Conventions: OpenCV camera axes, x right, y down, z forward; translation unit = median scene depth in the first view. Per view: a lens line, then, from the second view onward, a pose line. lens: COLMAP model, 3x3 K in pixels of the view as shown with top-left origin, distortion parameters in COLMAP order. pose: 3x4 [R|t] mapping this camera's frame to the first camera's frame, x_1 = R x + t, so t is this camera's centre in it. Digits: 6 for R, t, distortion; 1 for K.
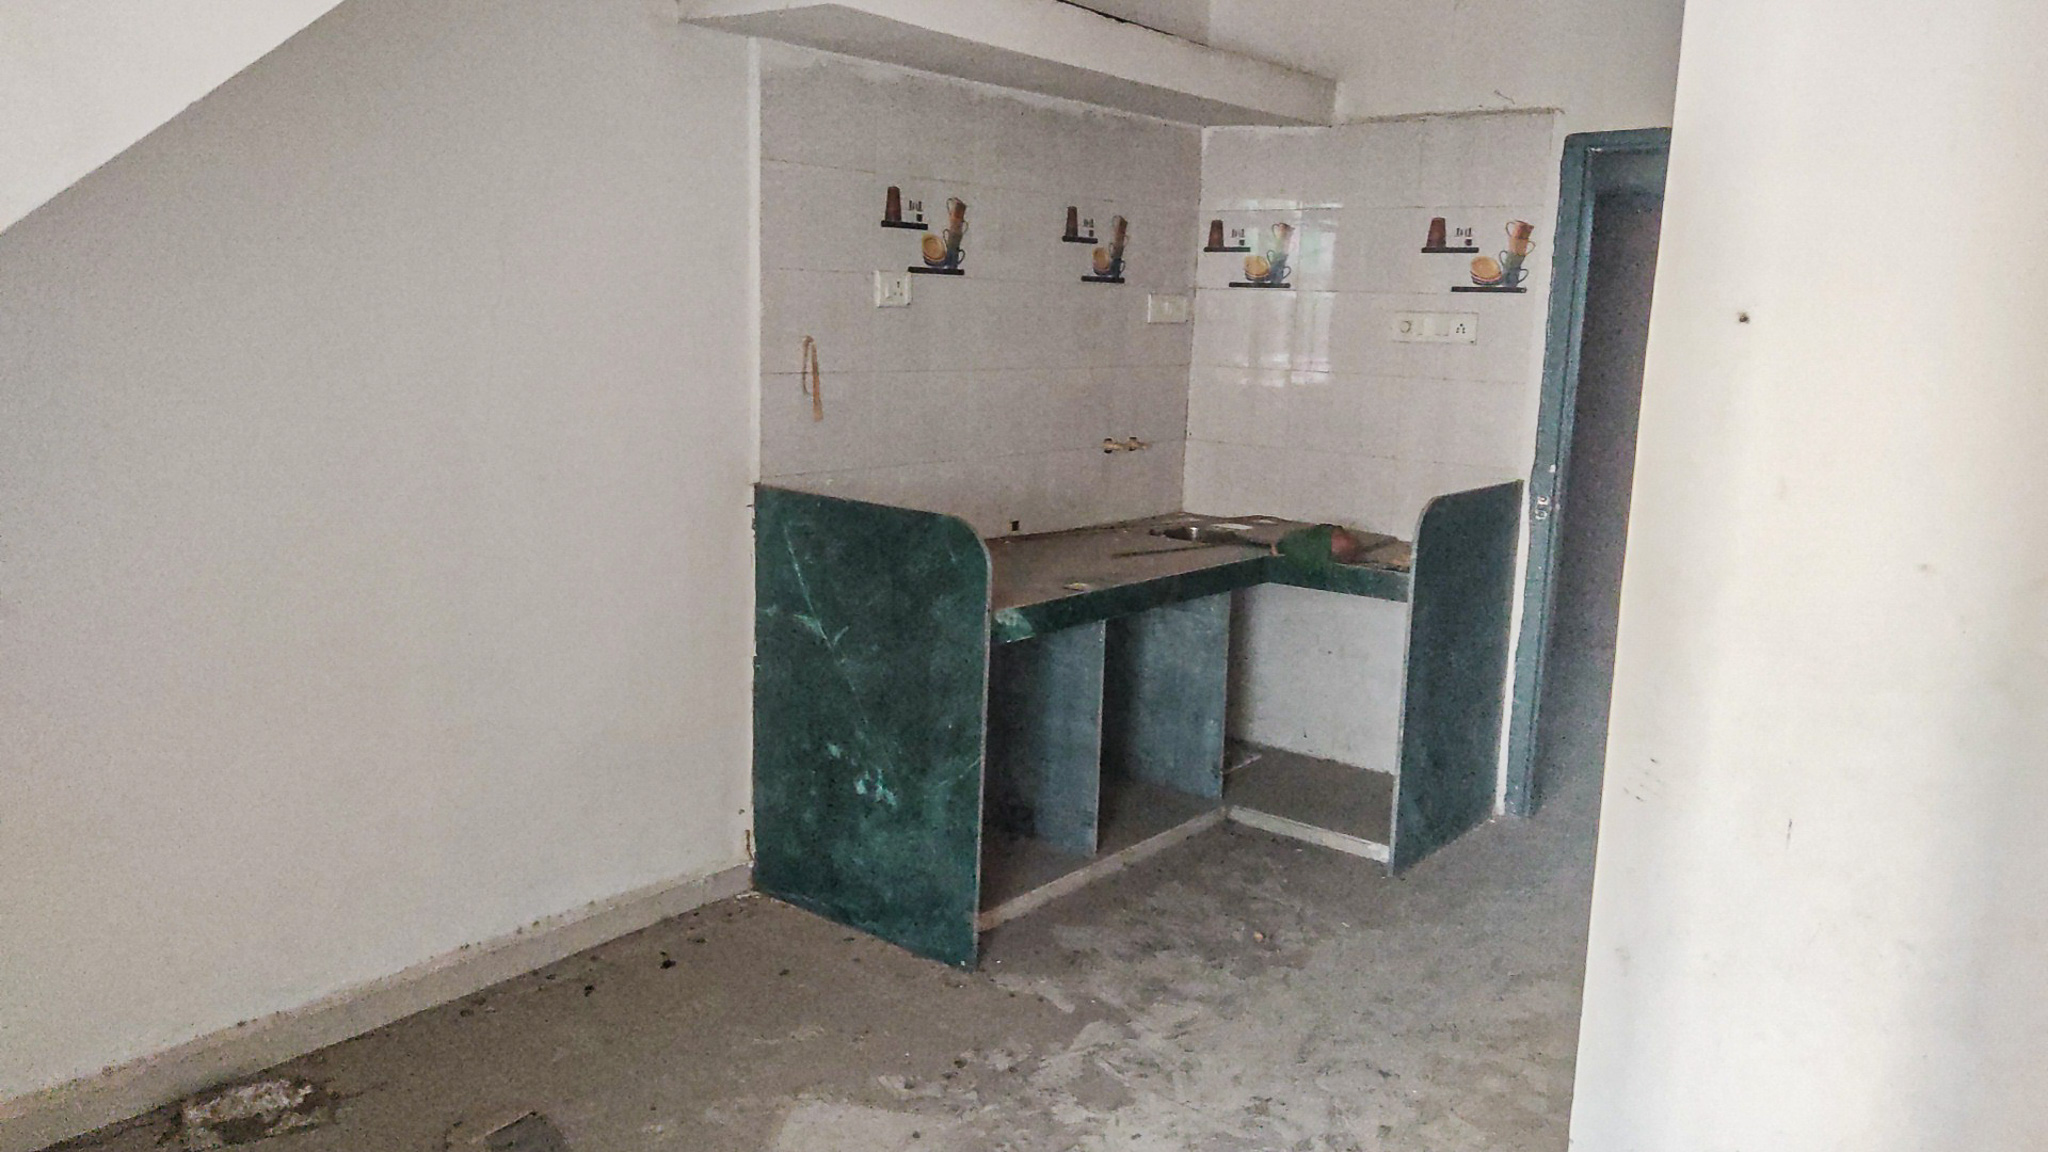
lens RADIAL K [[1520.5, 0, 1024.0], [0, 1520.5, 576.0], [0, 0, 1]] dist [0.096215, -0.001743]
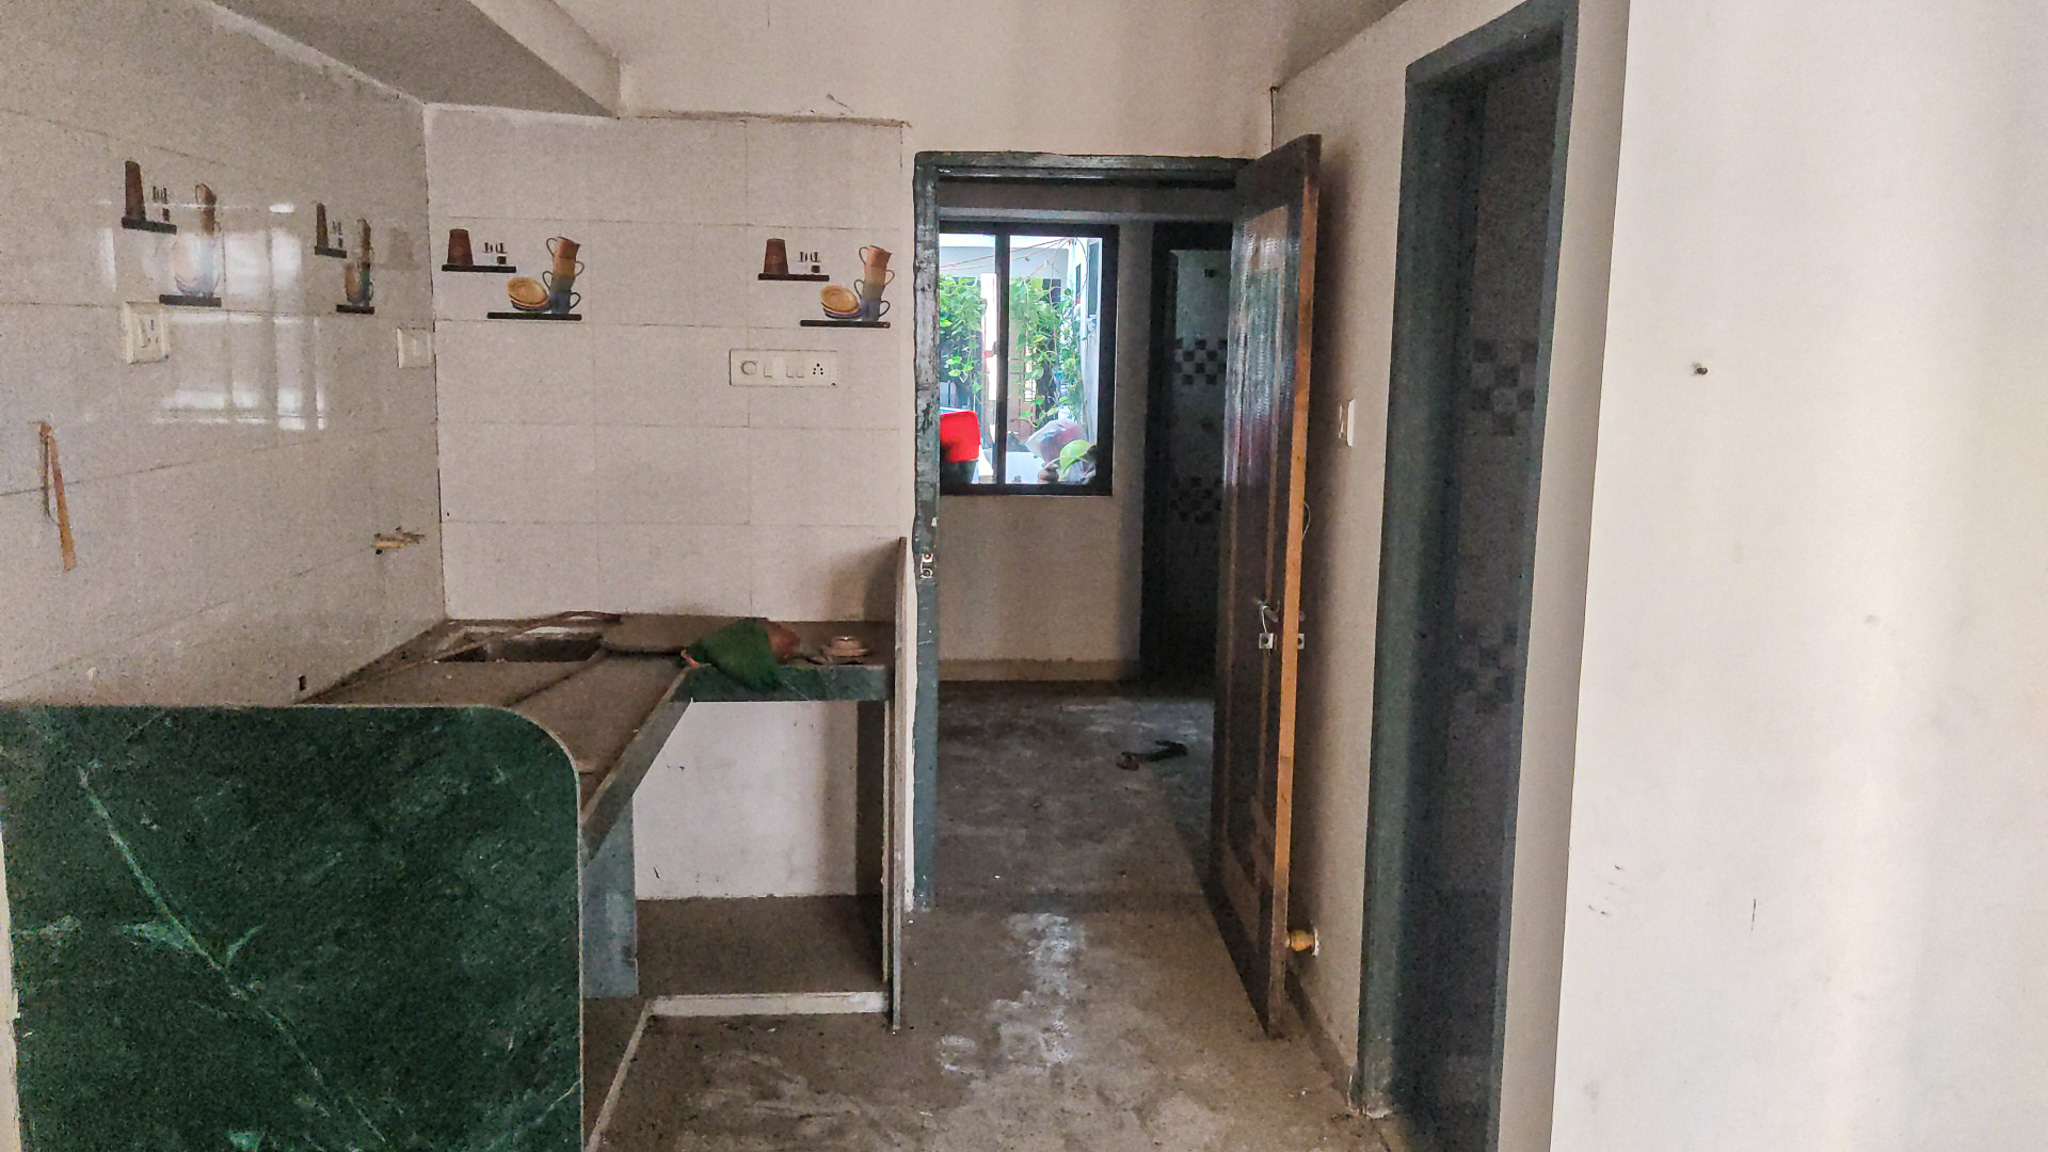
lens RADIAL K [[1539.4, 0, 1021.8], [0, 1539.4, 585.6], [0, 0, 1]] dist [0.100155, -0.134196]
pose [[0.740882, -0.125253, 0.659853, -0.219724], [0.129028, 0.990700, 0.043181, -0.065037], [-0.659125, 0.053148, 0.750153, 0.290104]]
